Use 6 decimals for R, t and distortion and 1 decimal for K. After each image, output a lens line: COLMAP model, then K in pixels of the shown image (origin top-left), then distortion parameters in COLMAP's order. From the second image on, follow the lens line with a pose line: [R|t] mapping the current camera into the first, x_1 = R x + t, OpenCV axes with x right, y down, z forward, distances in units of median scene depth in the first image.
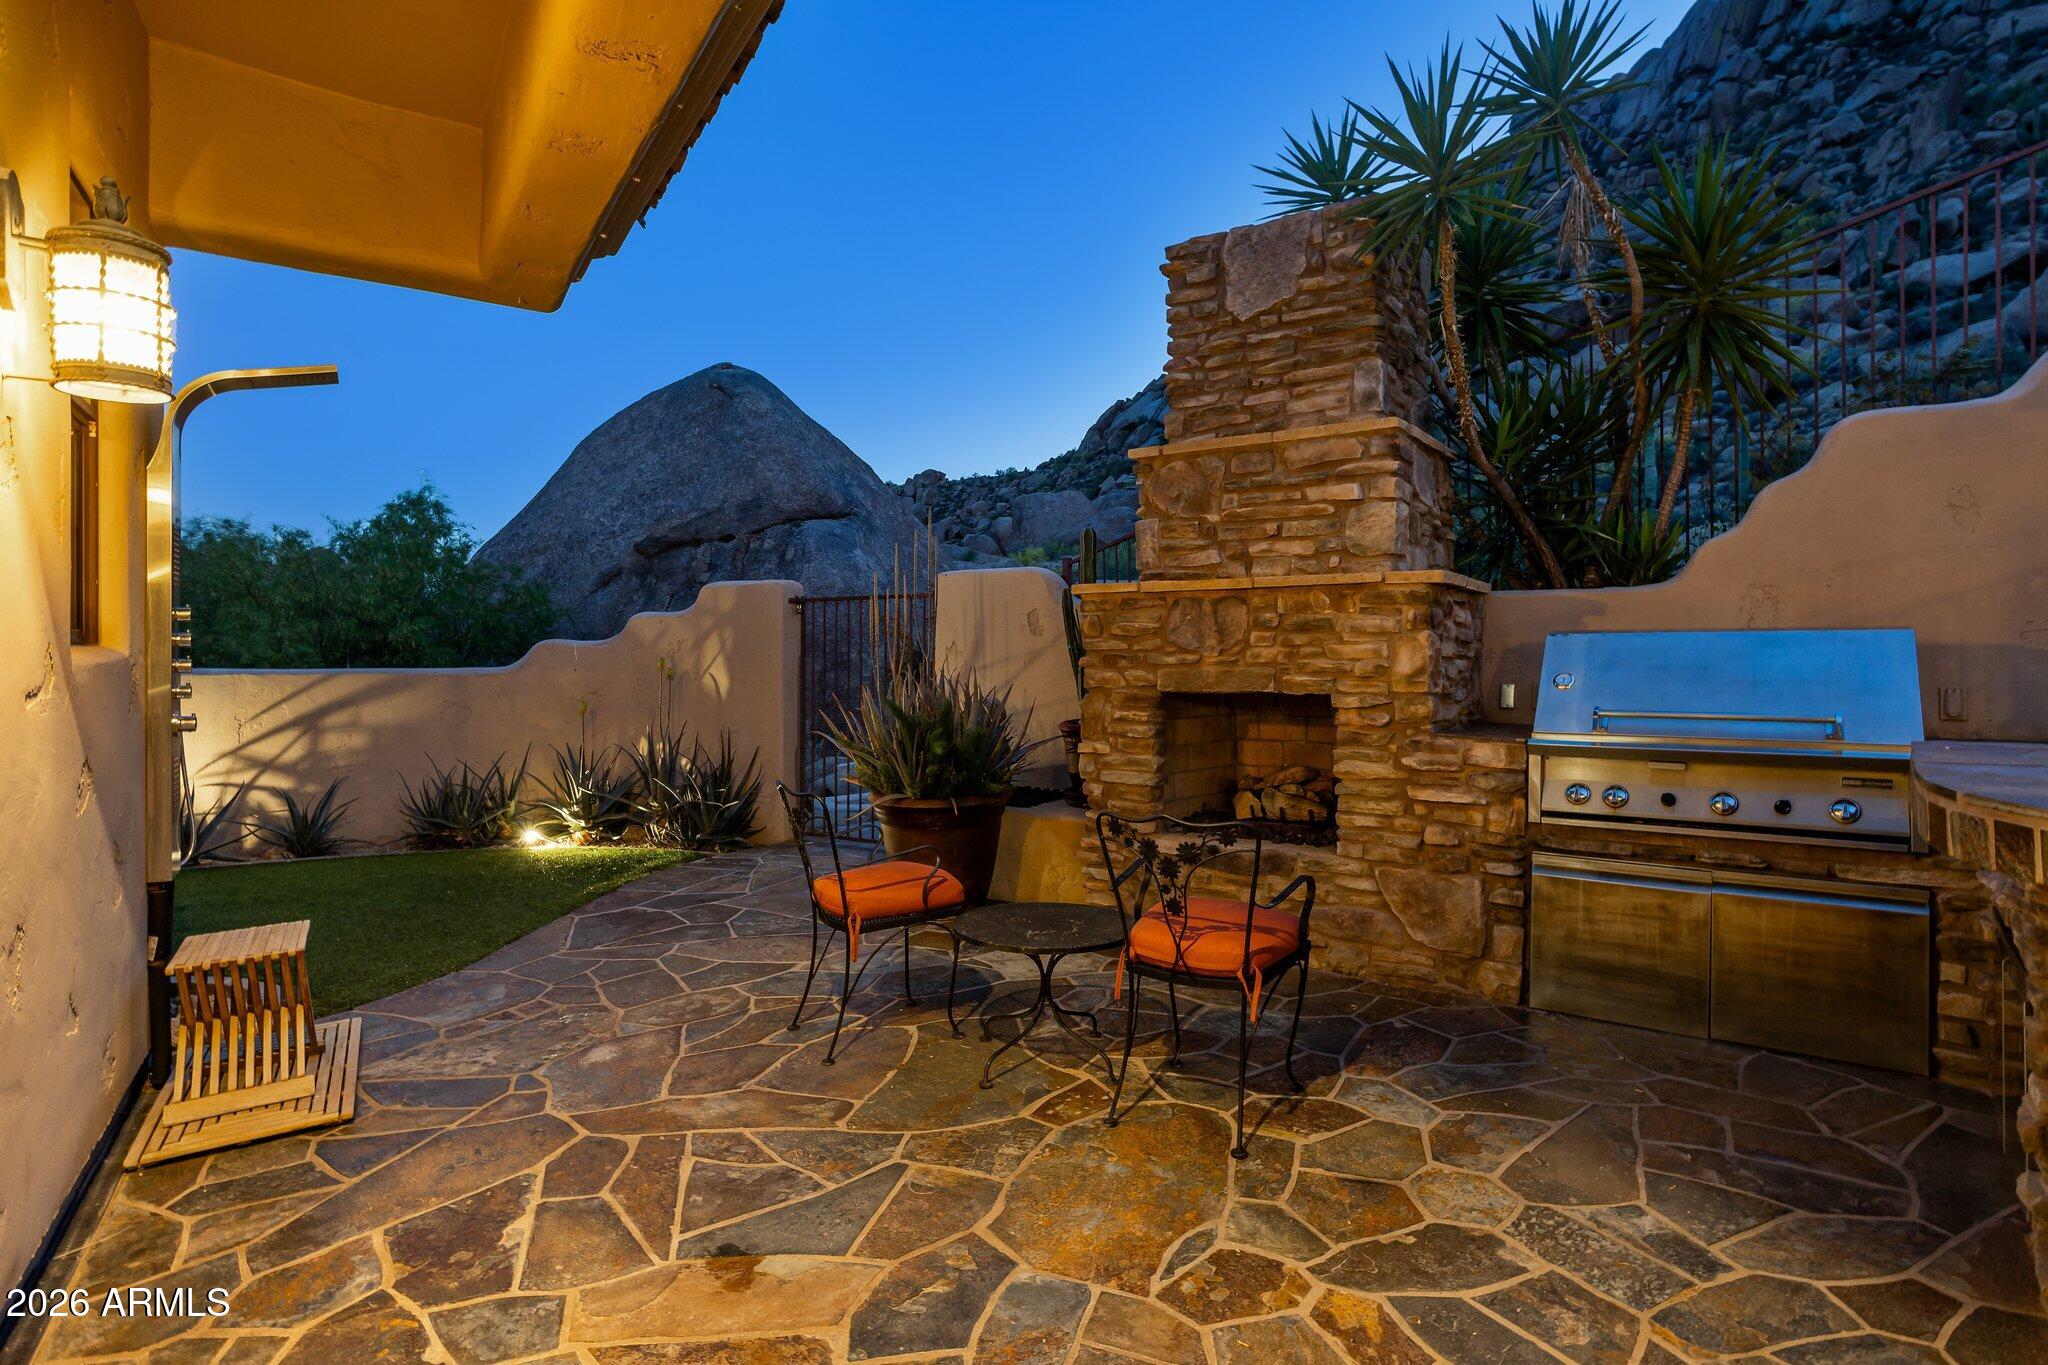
lens RADIAL K [[1061.2, 0, 1008.8], [0, 1061.2, 677.4], [0, 0, 1]] dist [-0.036892, 0.017495]
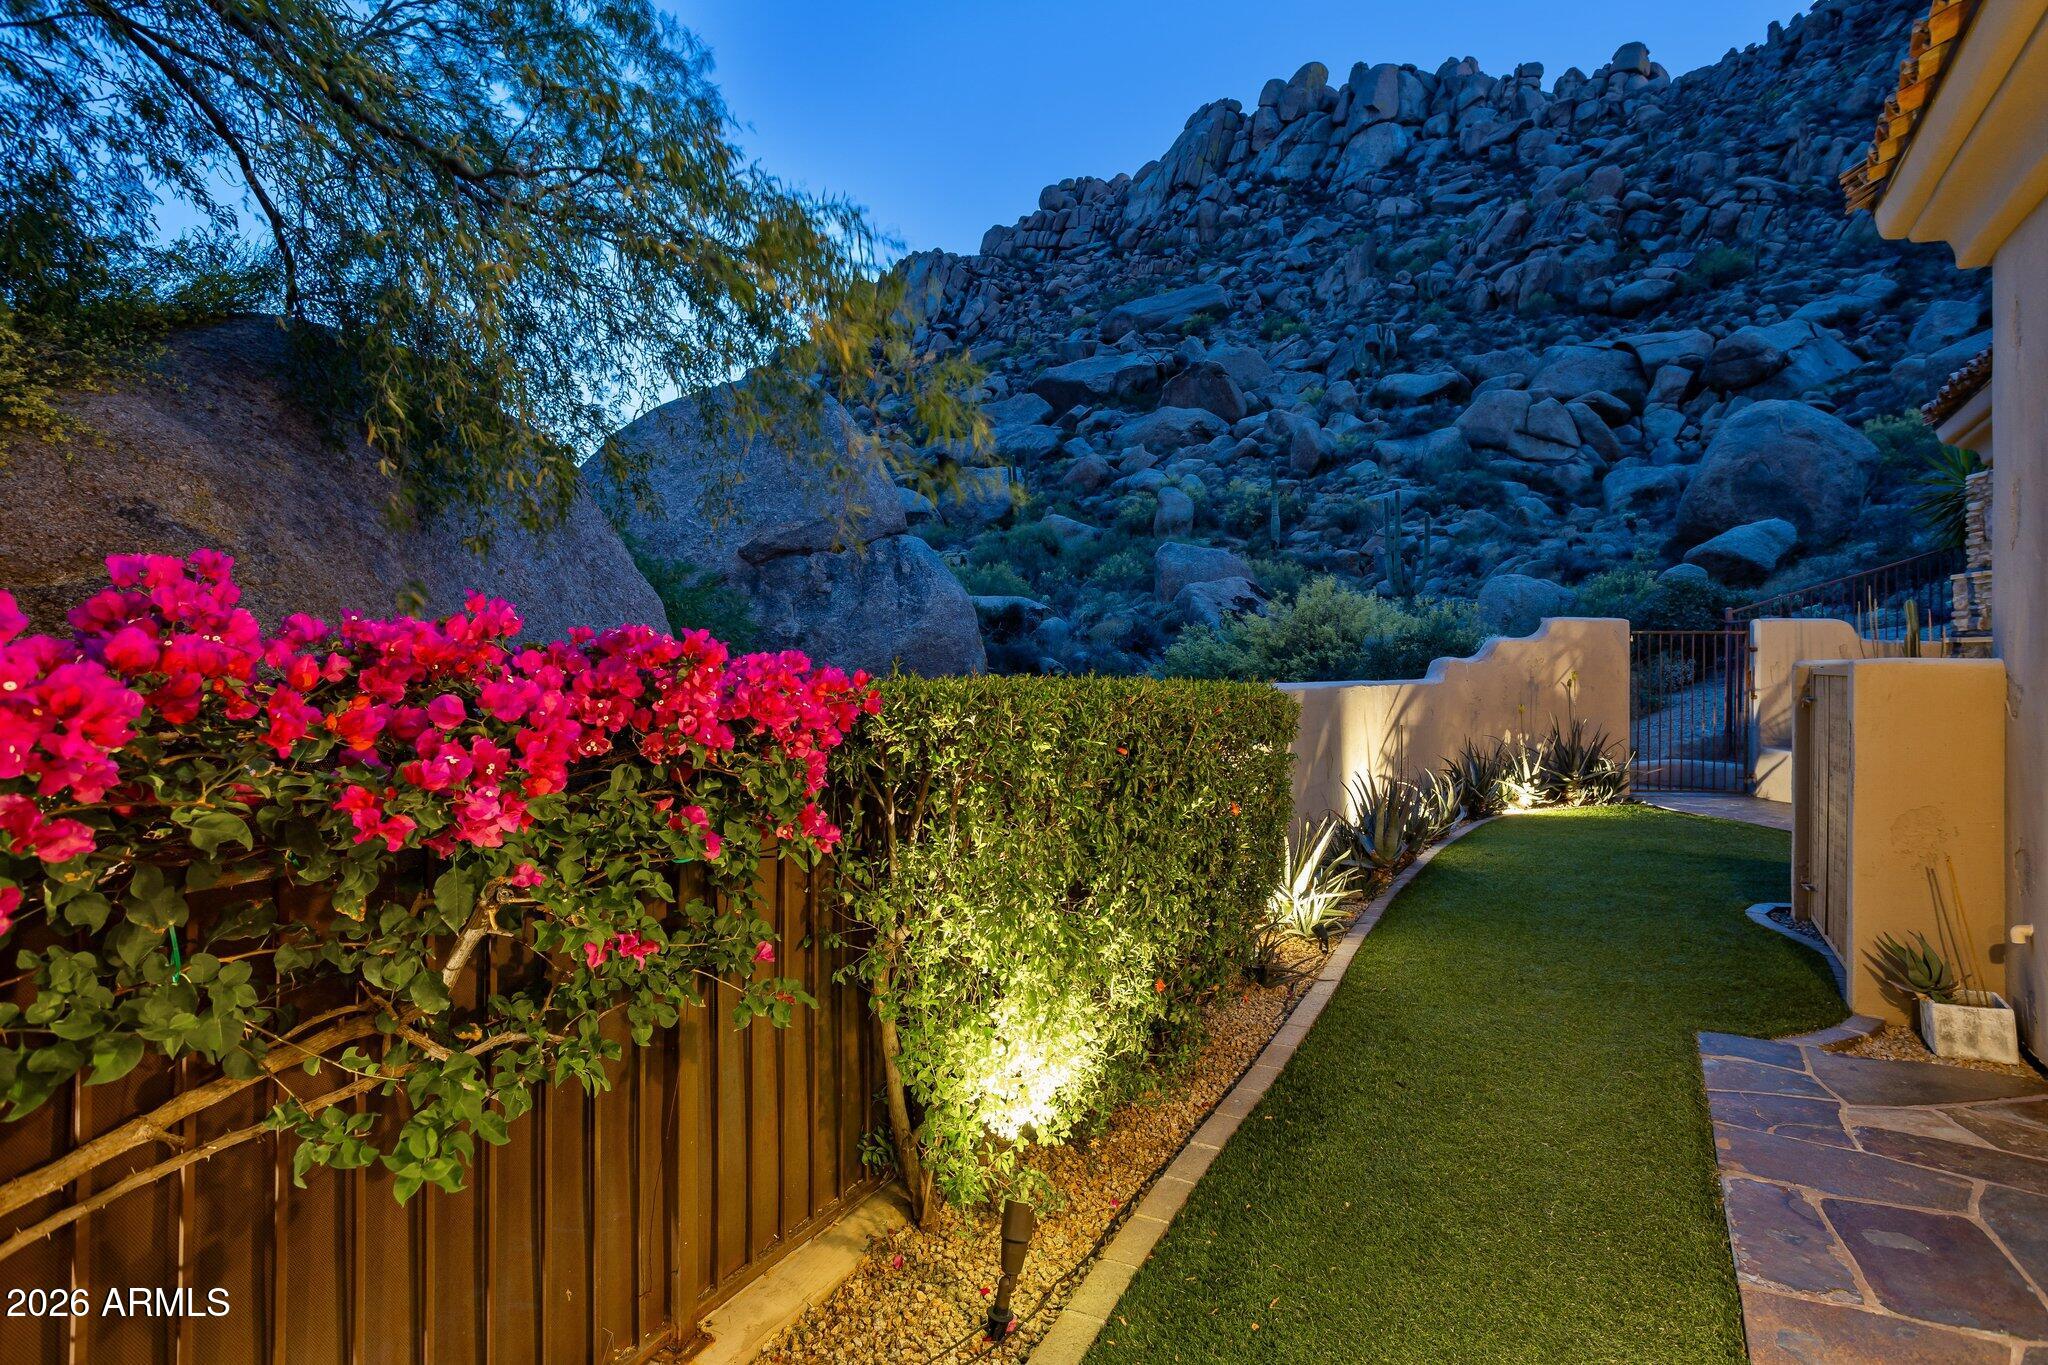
lens RADIAL K [[1049.5, 0, 1024.0], [0, 1049.5, 682.5], [0, 0, 1]] dist [-0.073857, 0.035835]
pose [[0.895552, -0.003428, 0.444943, -0.078091], [0.004535, 0.999989, -0.001423, -0.000359], [-0.444933, 0.003292, 0.895558, 0.004719]]
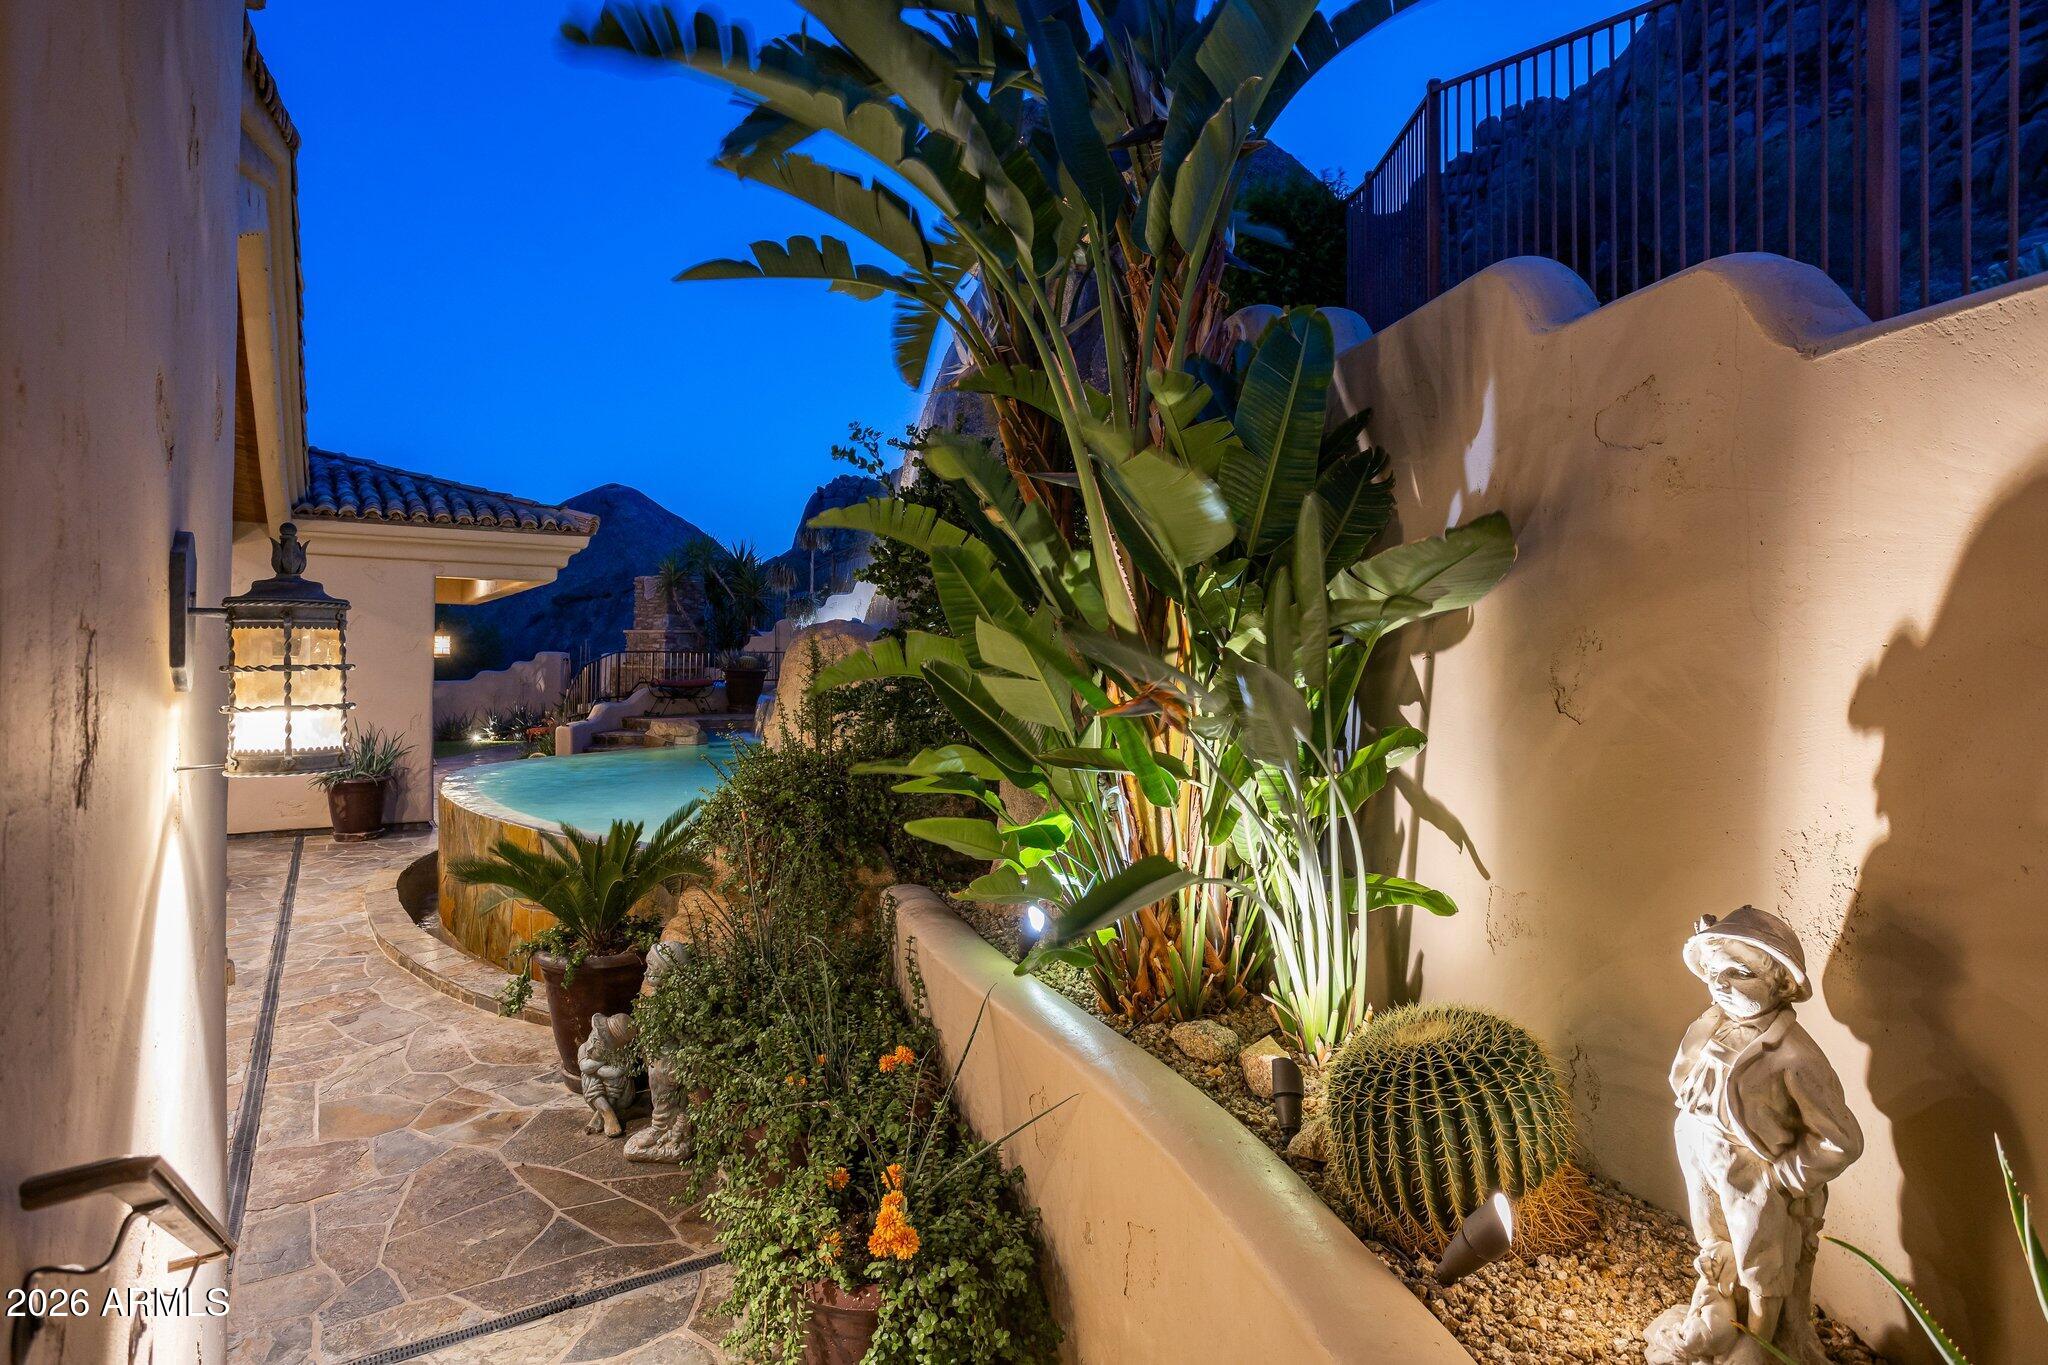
lens RADIAL K [[1096.2, 0, 998.8], [0, 1096.2, 648.3], [0, 0, 1]] dist [-0.018435, 0.001625]
pose [[0.999941, 0.010111, -0.003955, 0.051700], [-0.010190, 0.999733, -0.020730, -0.002657], [0.003745, 0.020769, 0.999777, -0.104247]]
